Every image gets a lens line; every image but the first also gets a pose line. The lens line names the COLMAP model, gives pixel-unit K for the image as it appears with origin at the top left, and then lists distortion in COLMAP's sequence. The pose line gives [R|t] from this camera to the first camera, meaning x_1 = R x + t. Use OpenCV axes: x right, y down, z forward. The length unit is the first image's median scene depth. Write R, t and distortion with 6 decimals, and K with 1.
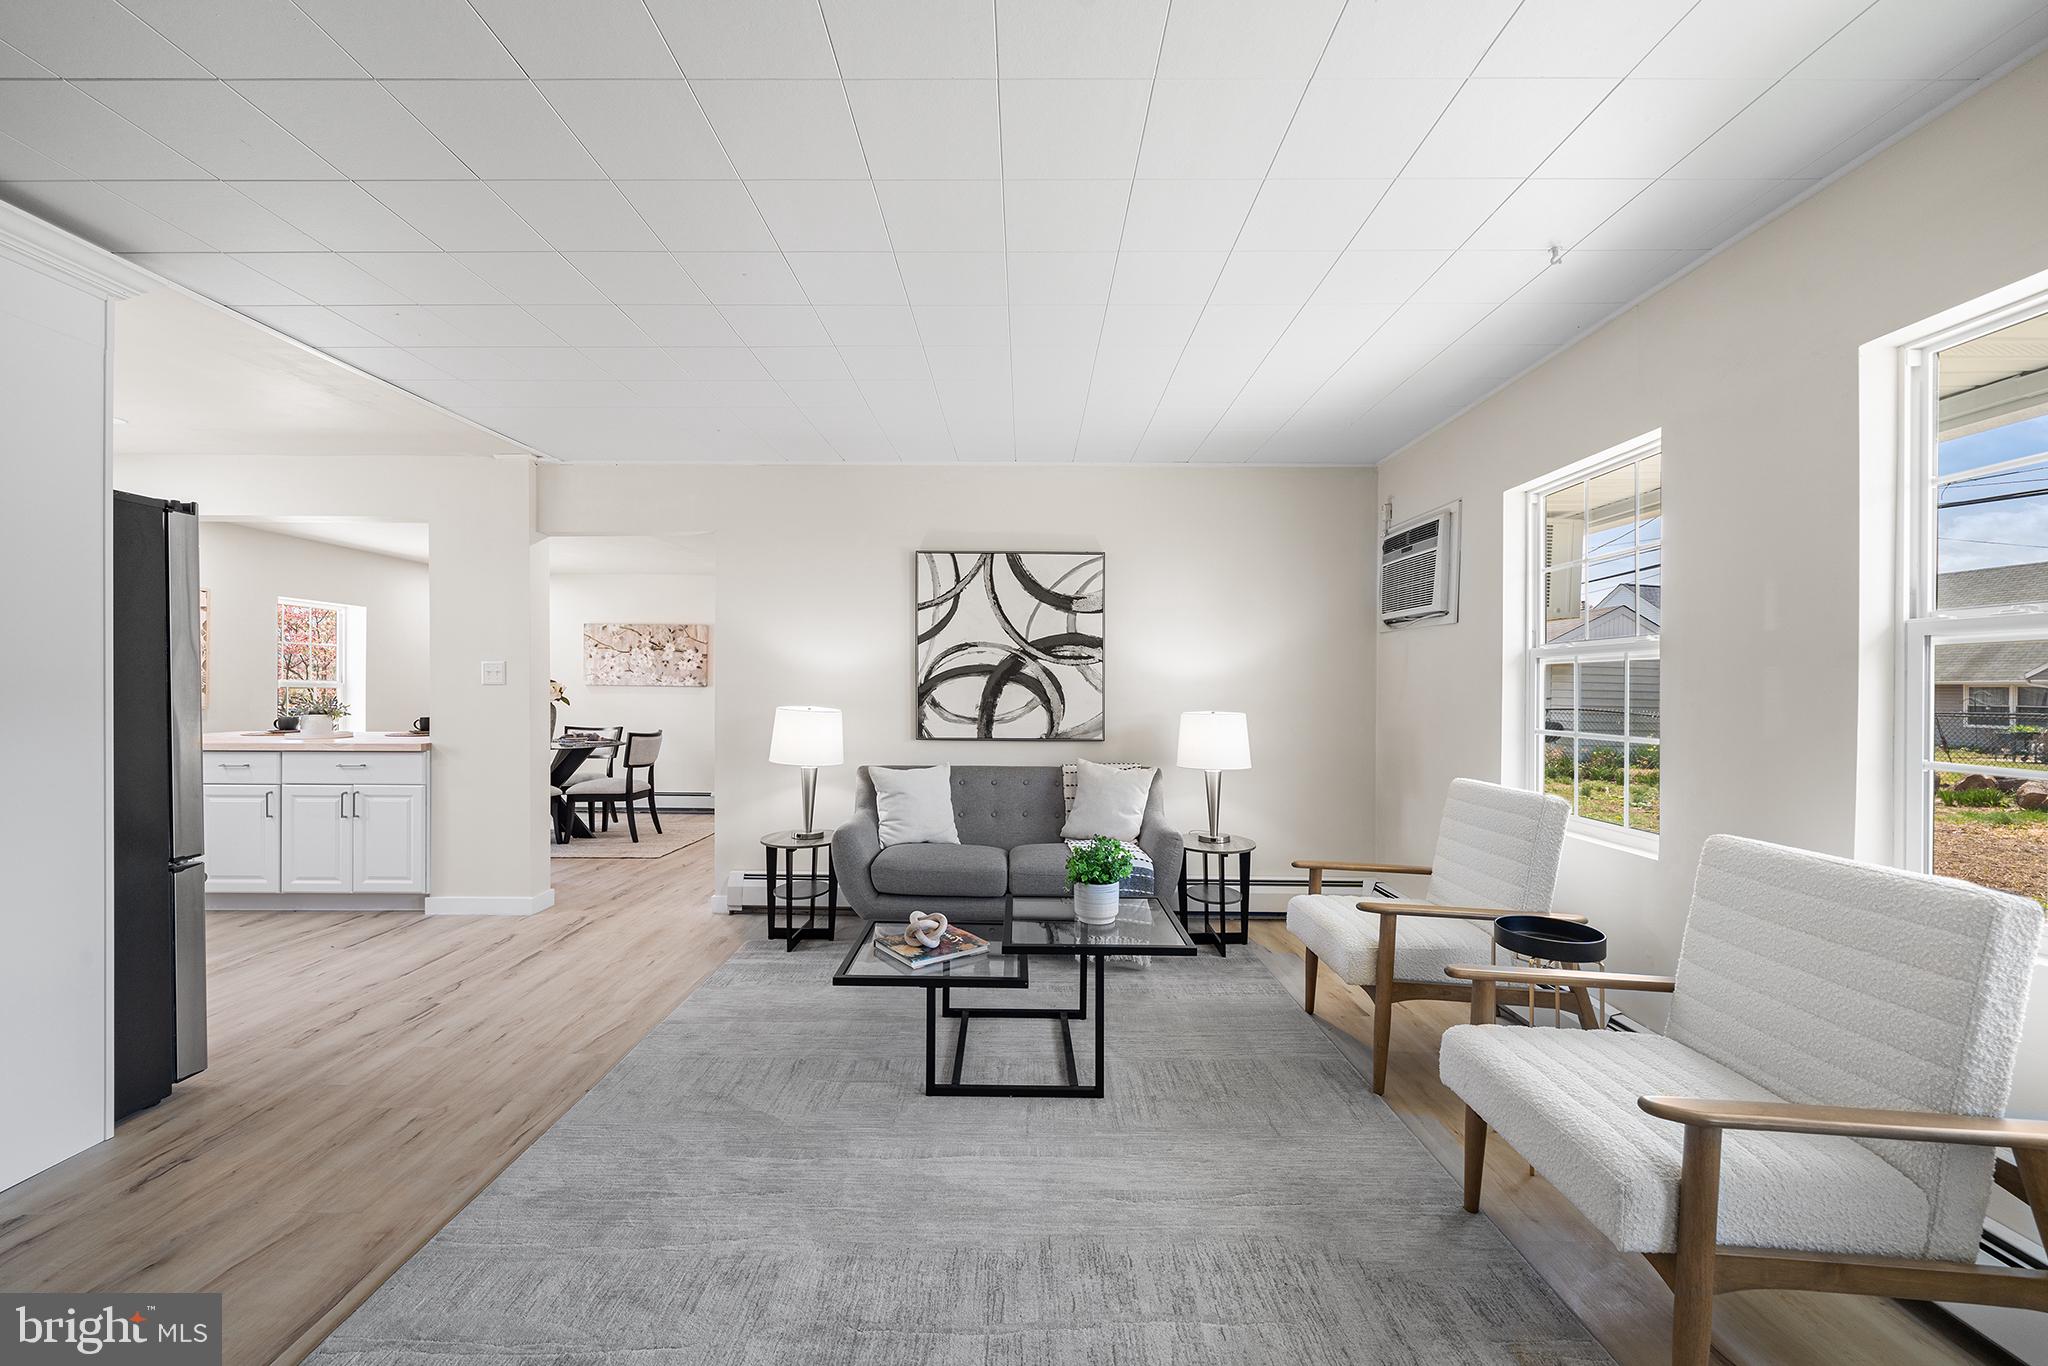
lens RADIAL K [[804.3, 0, 1022.1], [0, 804.3, 688.1], [0, 0, 1]] dist [-0.000498, 0.000141]
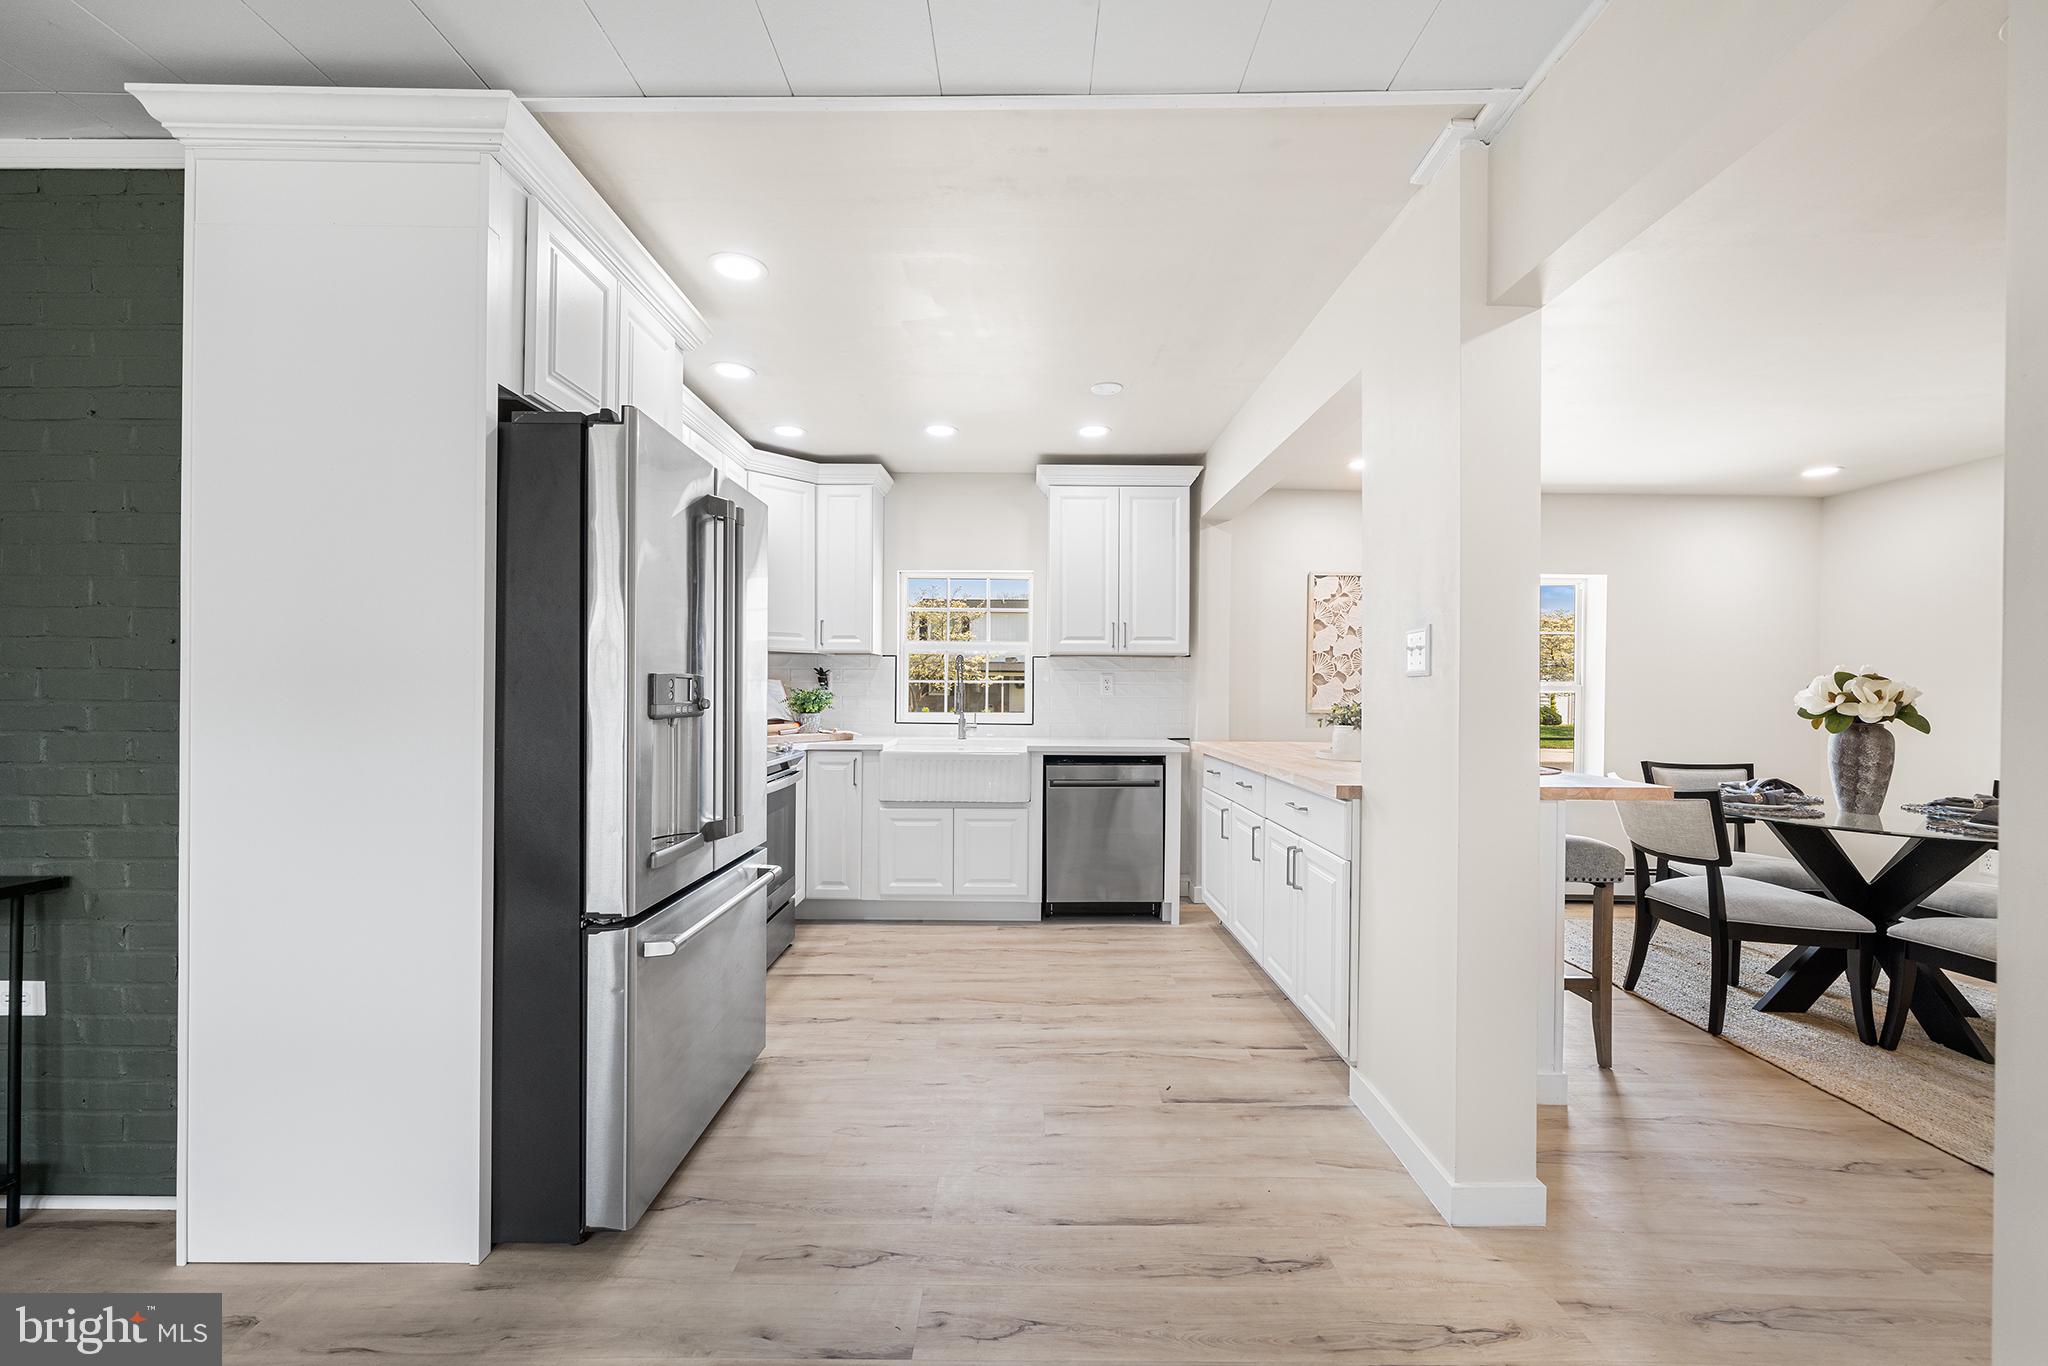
lens RADIAL K [[812.6, 0, 1022.2], [0, 812.6, 697.8], [0, 0, 1]] dist [-0.001707, -0.000086]
pose [[0.005222, 0.009511, -0.999941, -0.191106], [-0.011754, 0.999886, 0.009449, 0.005990], [0.999917, 0.011704, 0.005333, 0.771896]]
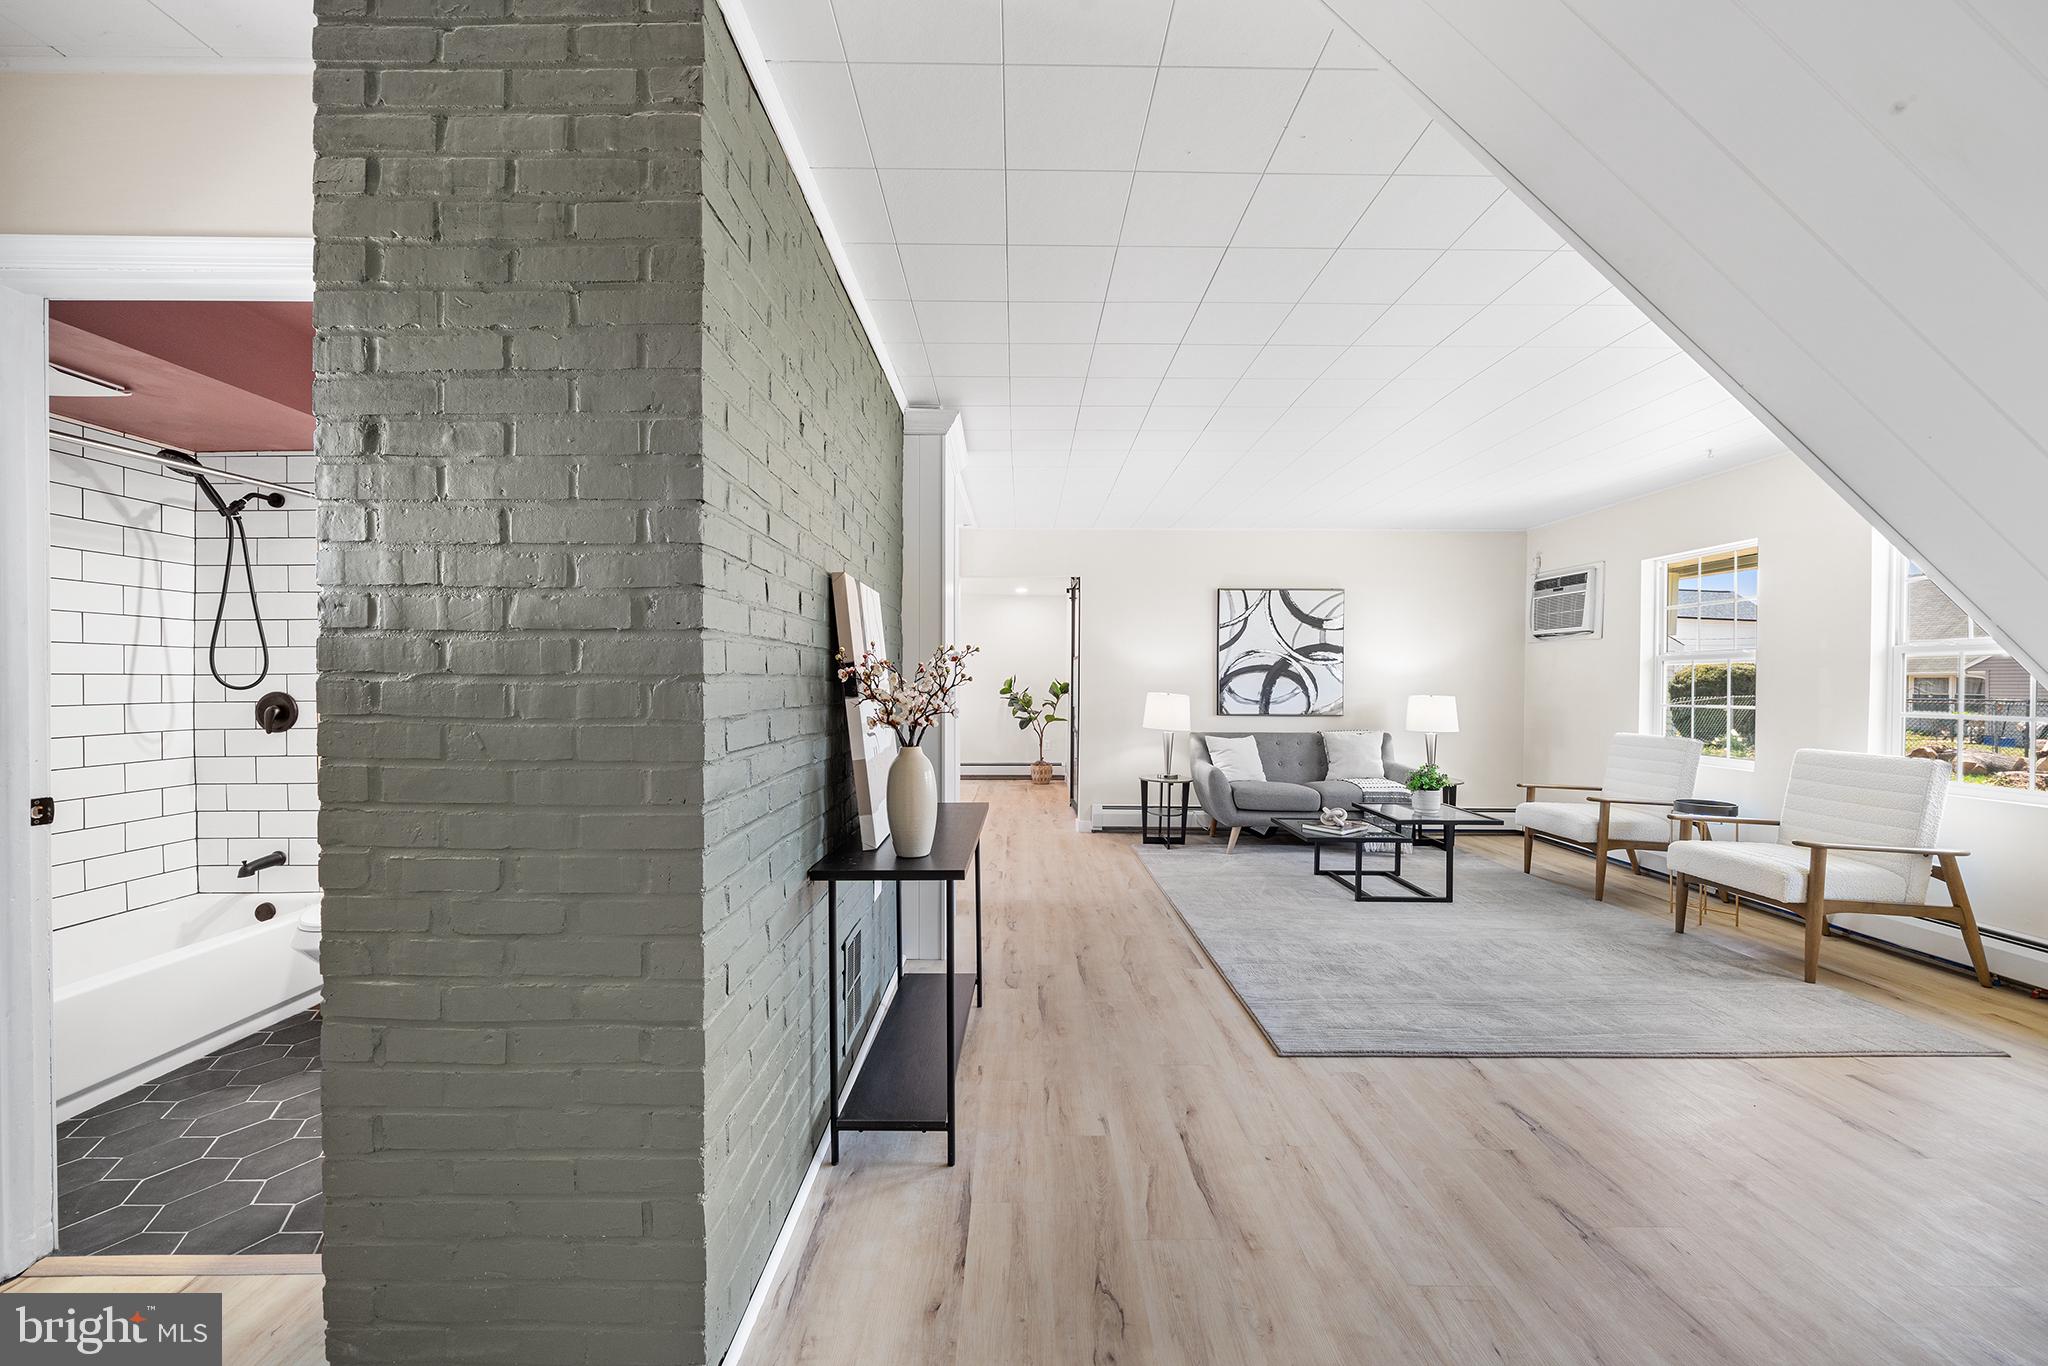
lens RADIAL K [[769.8, 0, 1021.4], [0, 769.8, 688.5], [0, 0, 1]] dist [-0.001039, -0.000208]
pose [[0.999967, -0.002221, 0.007856, -0.508492], [0.002163, 0.999970, 0.007390, 0.003380], [-0.007872, -0.007373, 0.999942, -0.422566]]
